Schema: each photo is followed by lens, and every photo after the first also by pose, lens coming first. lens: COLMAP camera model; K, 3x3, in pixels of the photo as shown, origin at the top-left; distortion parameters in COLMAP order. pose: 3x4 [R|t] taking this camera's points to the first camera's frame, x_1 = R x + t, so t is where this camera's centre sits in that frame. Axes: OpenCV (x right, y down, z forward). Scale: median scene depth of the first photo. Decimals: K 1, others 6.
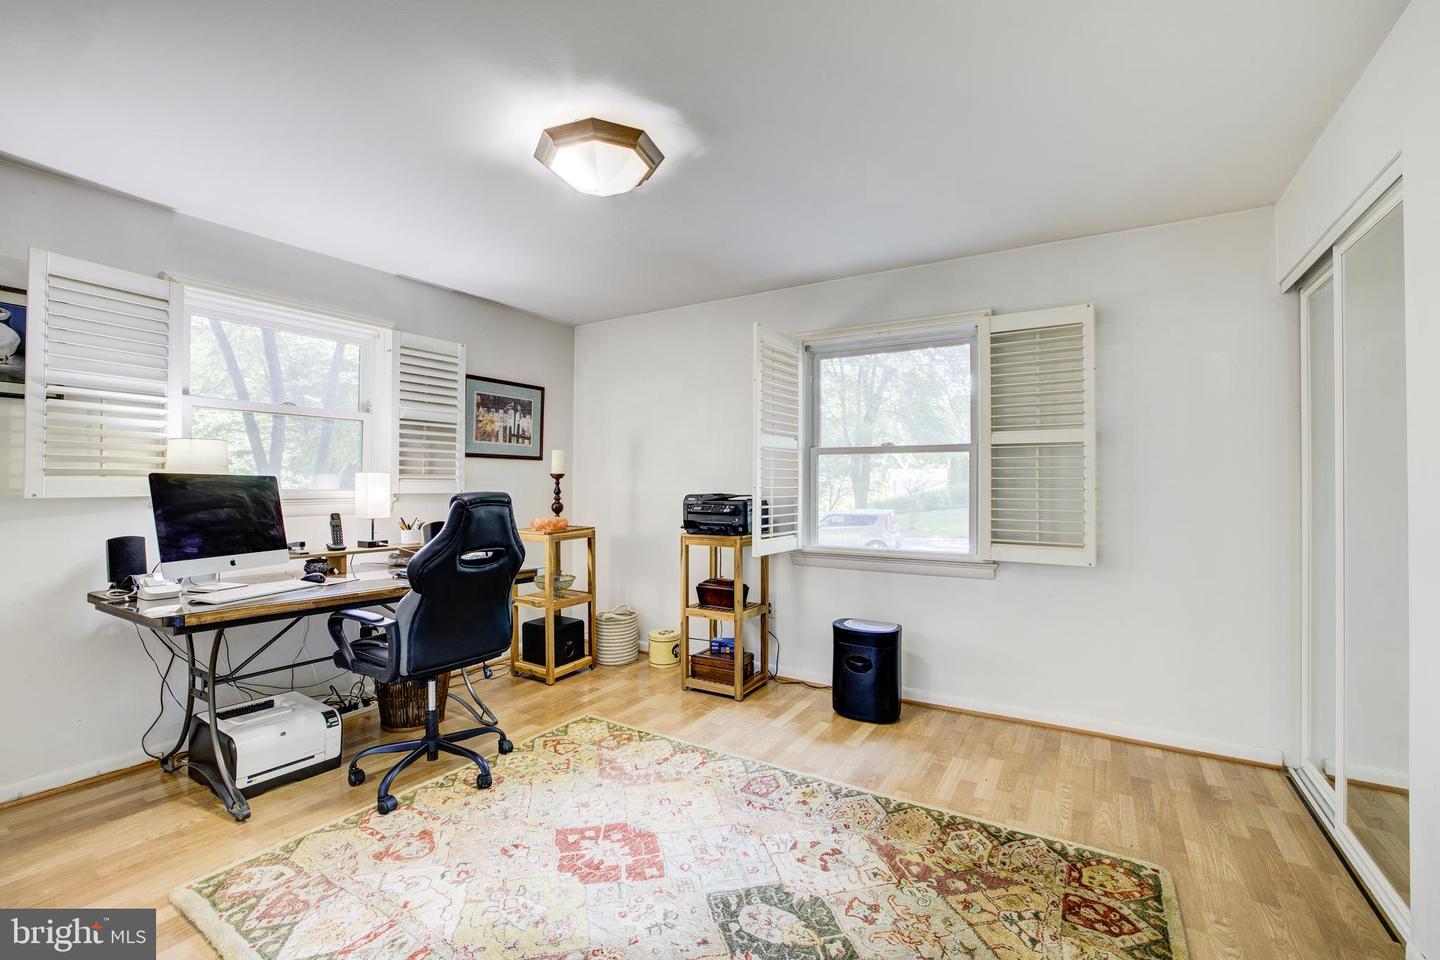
lens RADIAL K [[624.6, 0, 725.4], [0, 624.6, 478.3], [0, 0, 1]] dist [-0.031471, 0.005412]
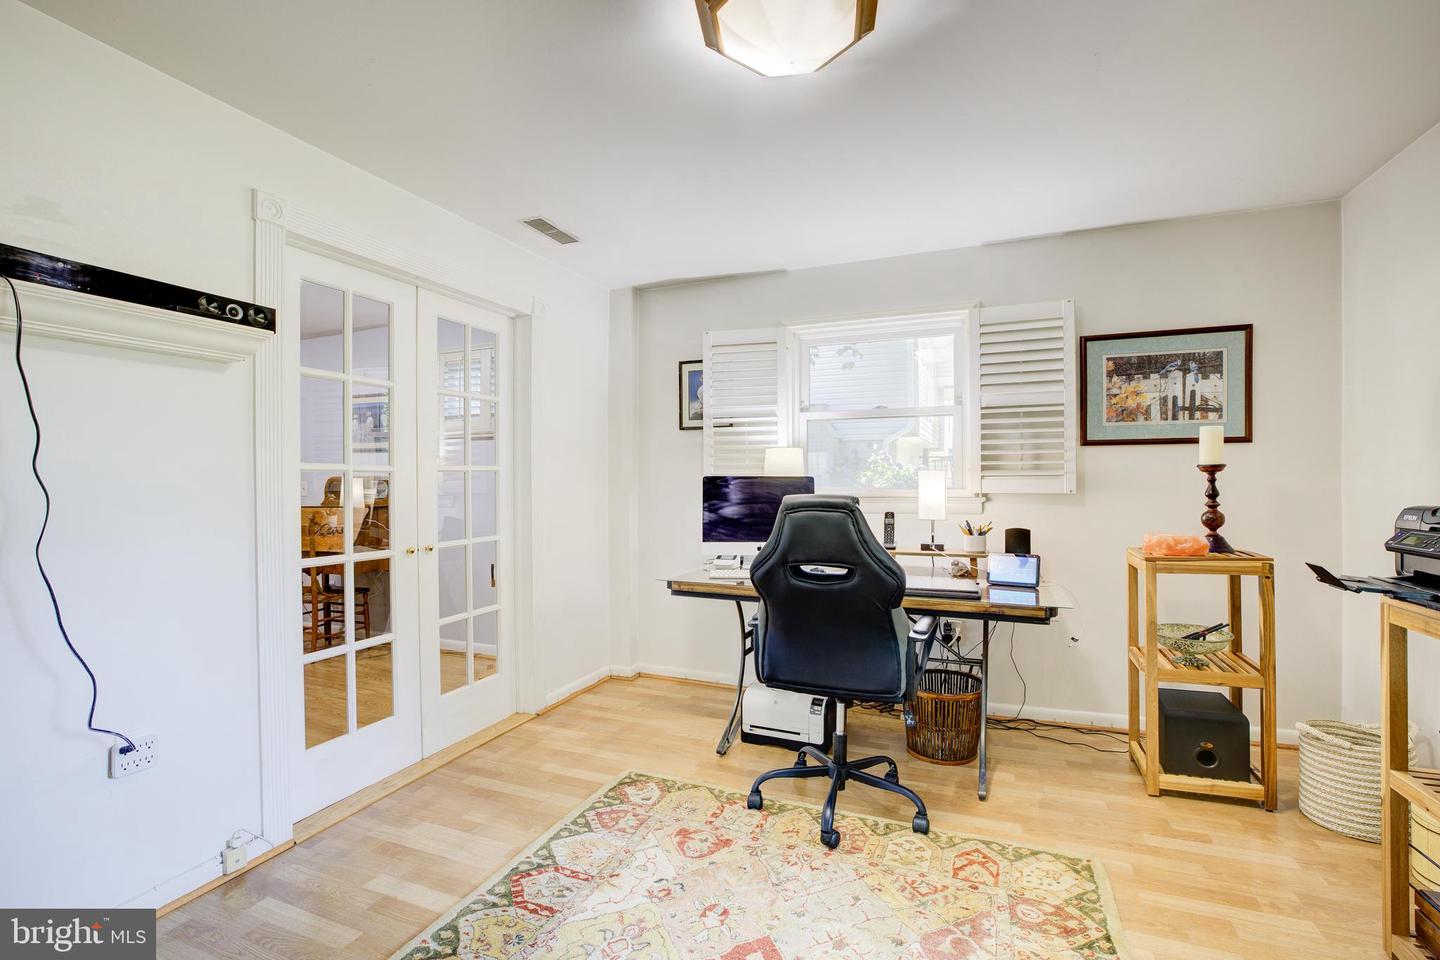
lens RADIAL K [[624.6, 0, 728.7], [0, 624.6, 481.3], [0, 0, 1]] dist [-0.031471, 0.005412]
pose [[0.165681, 0.000833, -0.986179, 0.279980], [0.016201, 0.999862, 0.003566, -0.001059], [0.986046, -0.016568, 0.165644, 0.490992]]
